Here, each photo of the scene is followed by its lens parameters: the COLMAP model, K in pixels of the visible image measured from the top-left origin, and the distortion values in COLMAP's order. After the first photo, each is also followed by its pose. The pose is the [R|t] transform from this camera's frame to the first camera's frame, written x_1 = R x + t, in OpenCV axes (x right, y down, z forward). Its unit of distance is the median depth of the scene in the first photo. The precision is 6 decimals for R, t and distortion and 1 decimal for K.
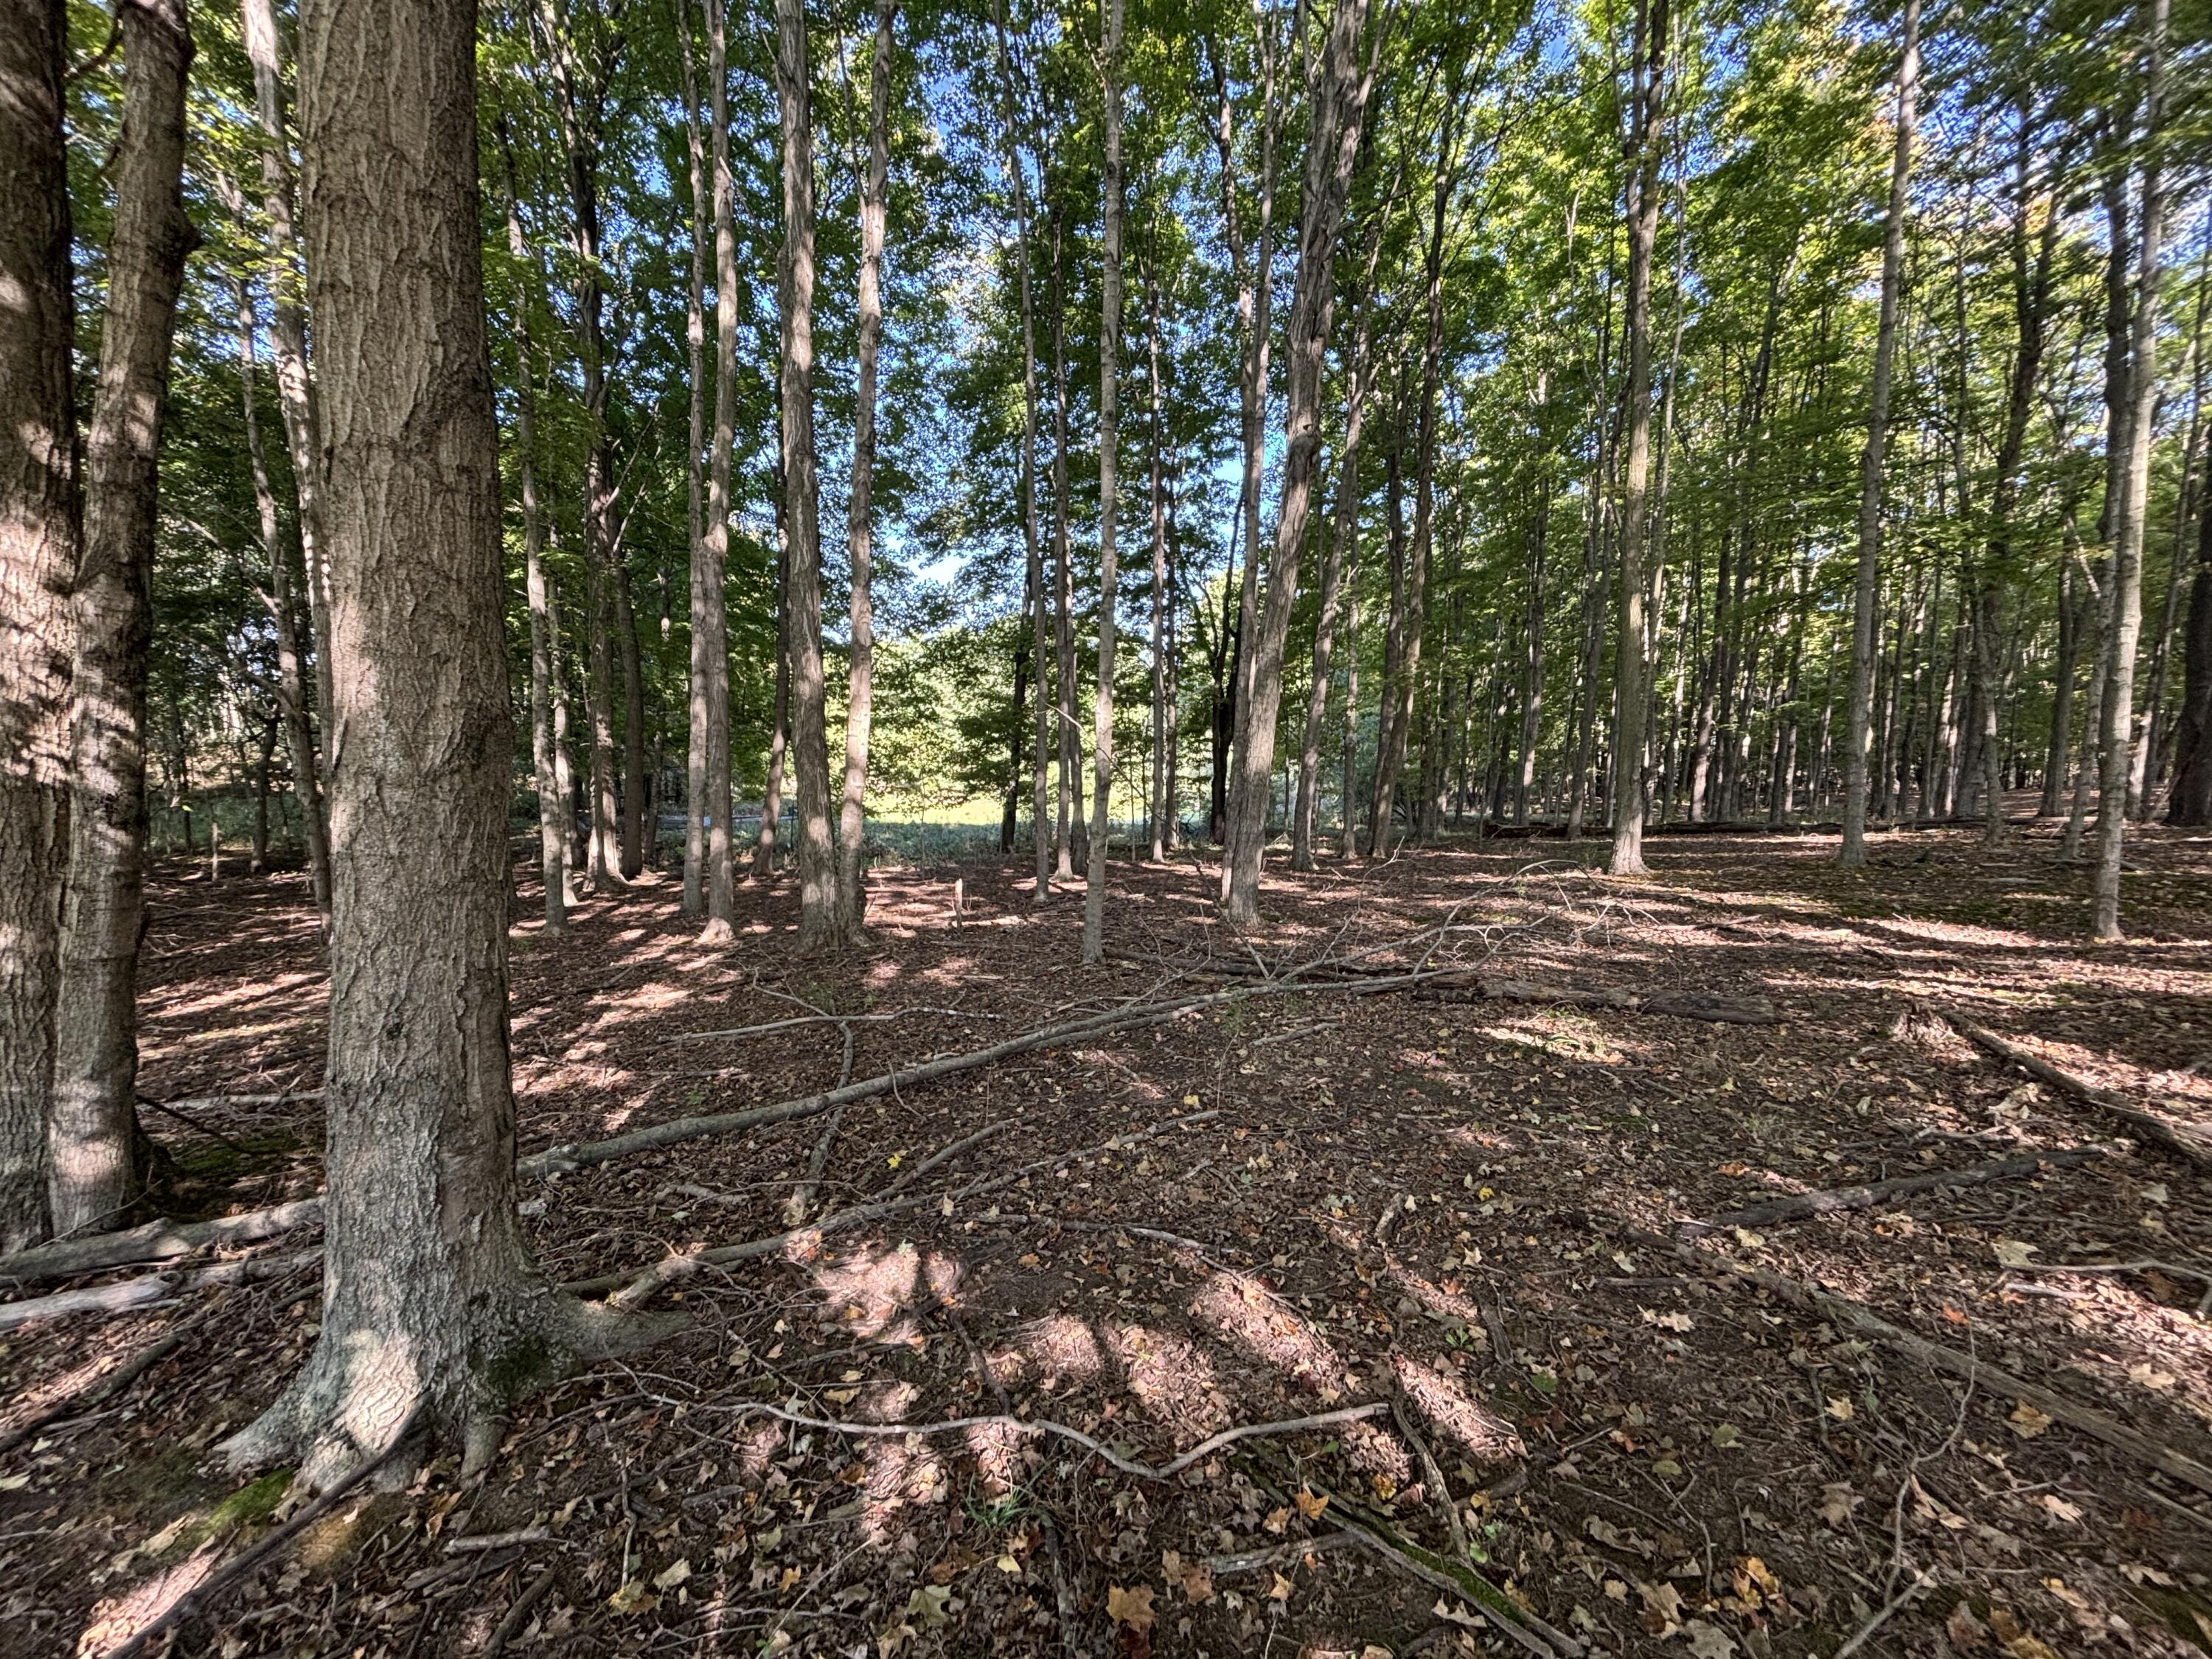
lens RADIAL K [[882.1, 0, 1106.6], [0, 882.1, 828.1], [0, 0, 1]] dist [-0.000410, 0.000710]
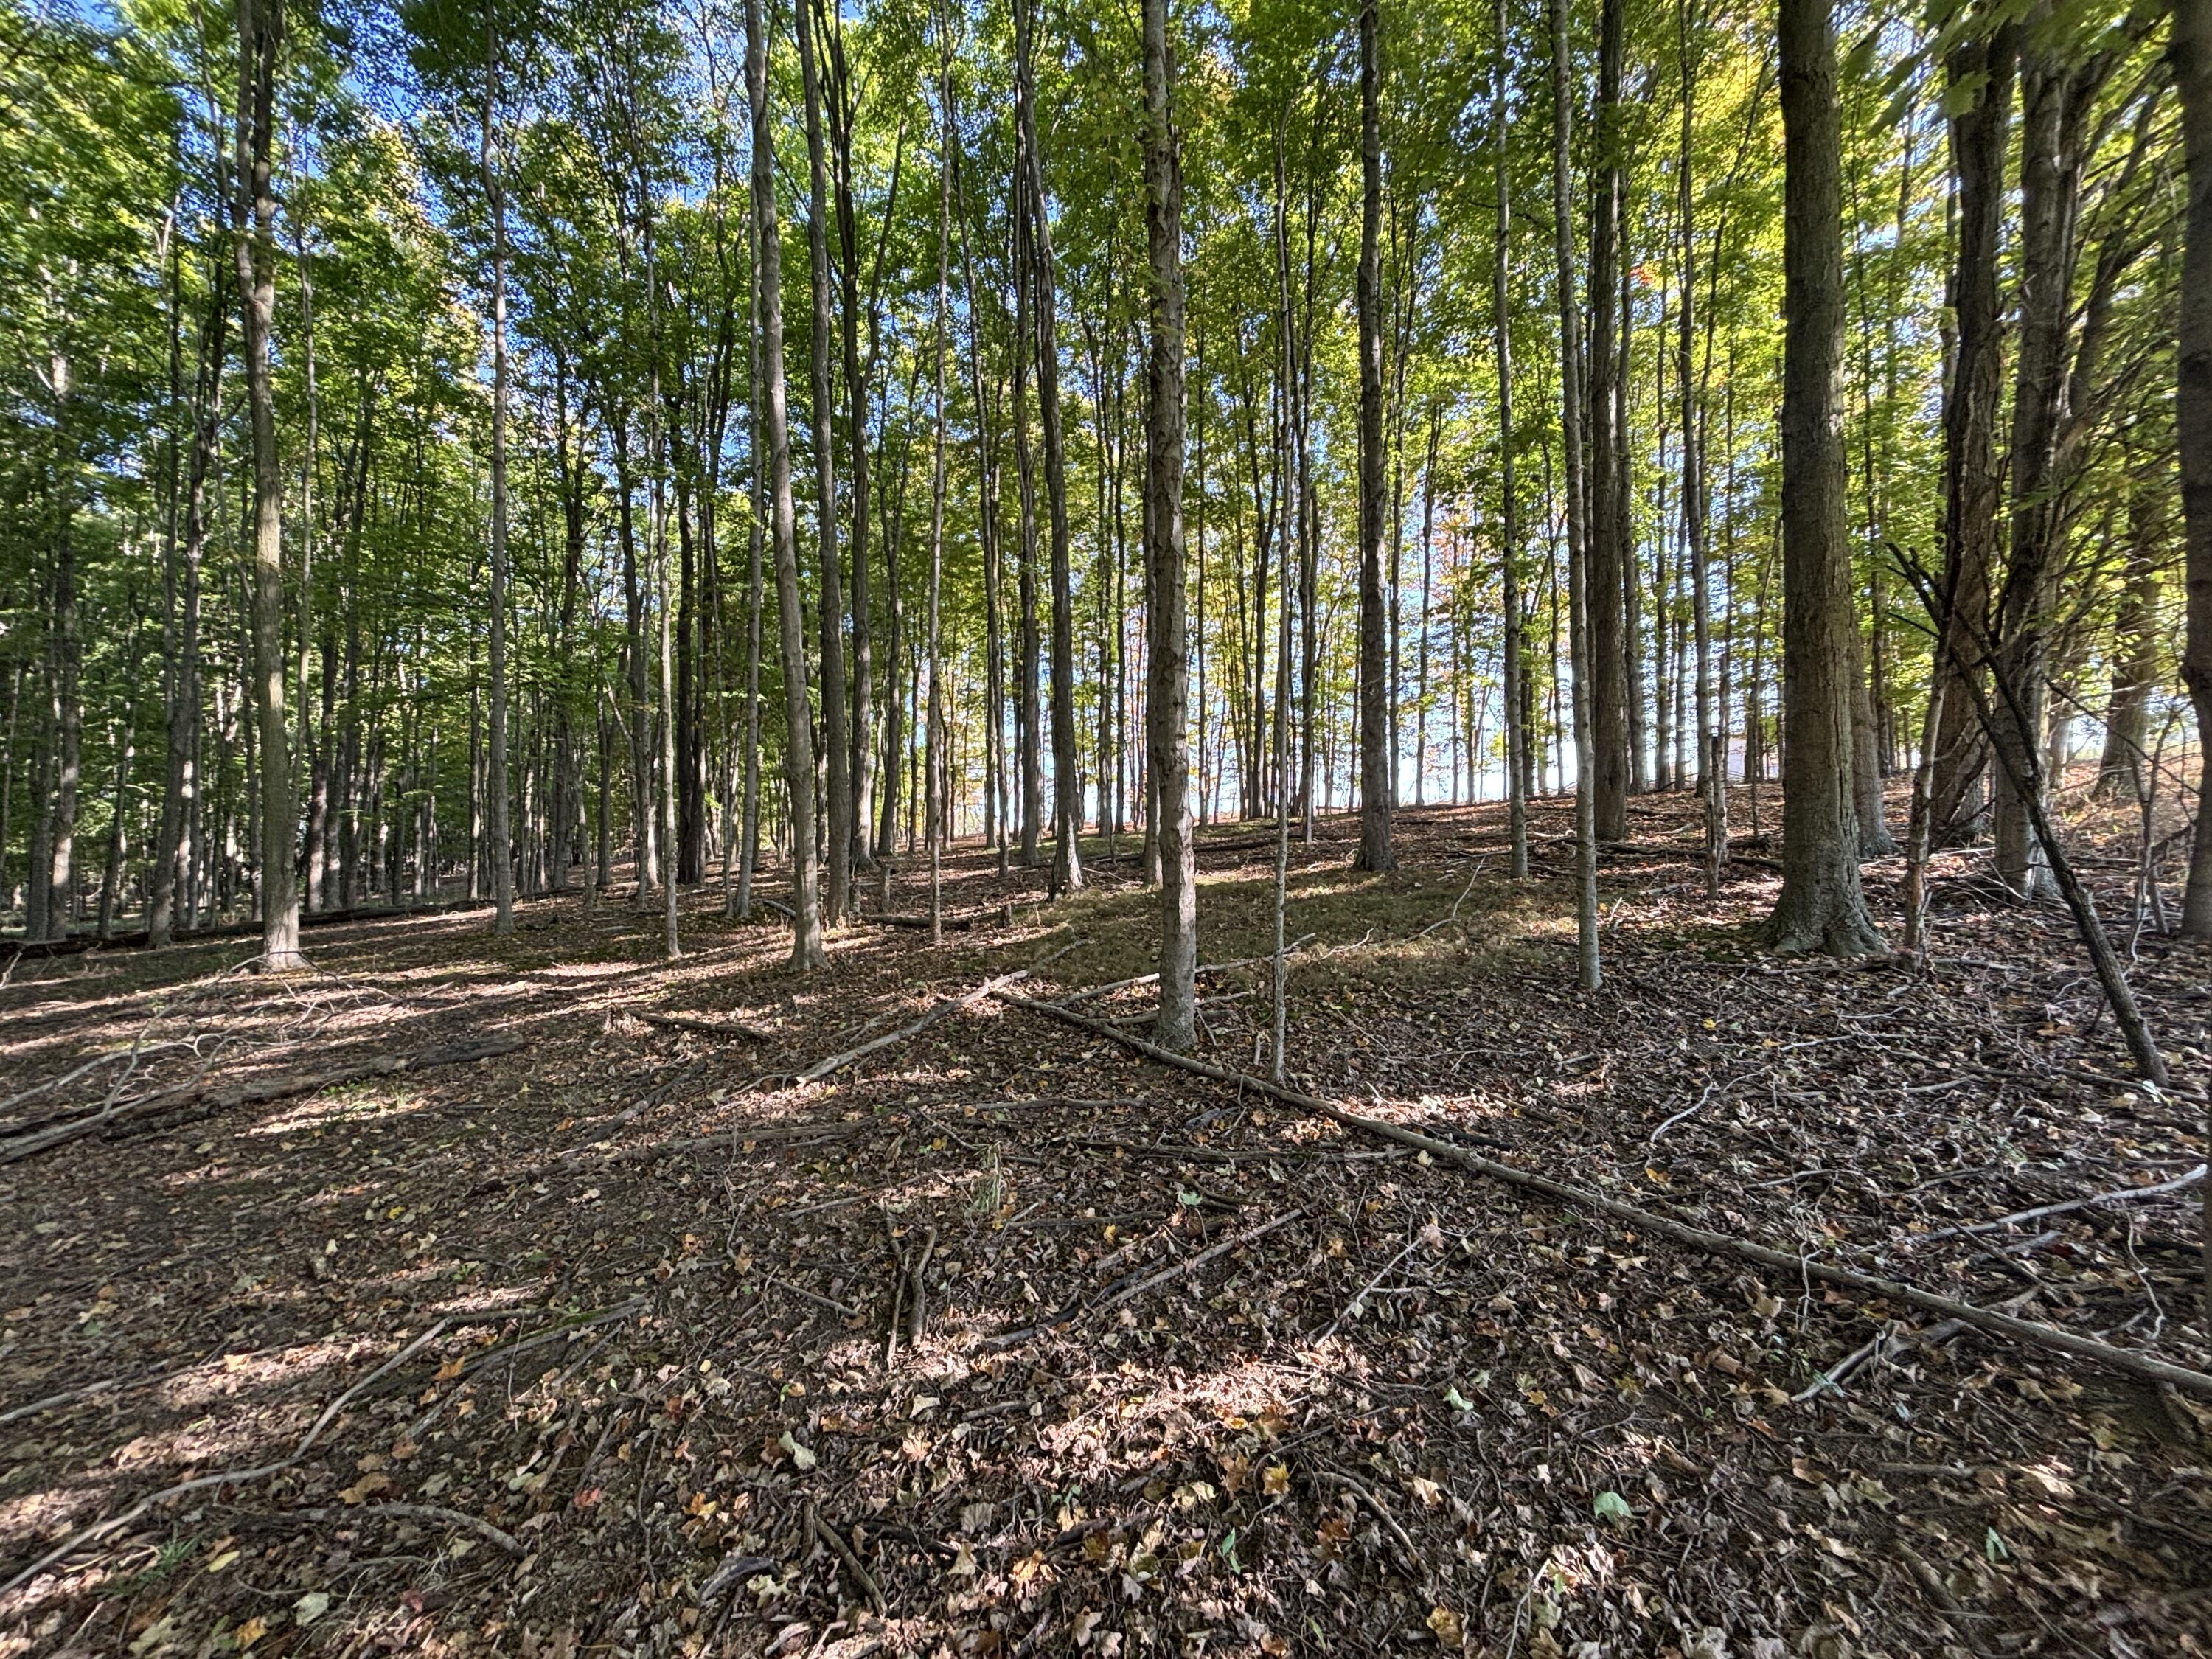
lens RADIAL K [[882.1, 0, 1108.9], [0, 882.1, 833.1], [0, 0, 1]] dist [-0.000410, 0.000710]
pose [[0.218445, -0.003787, 0.975842, -0.203005], [0.091995, 0.995619, -0.016730, 0.005915], [-0.971503, 0.093427, 0.217836, -0.092724]]
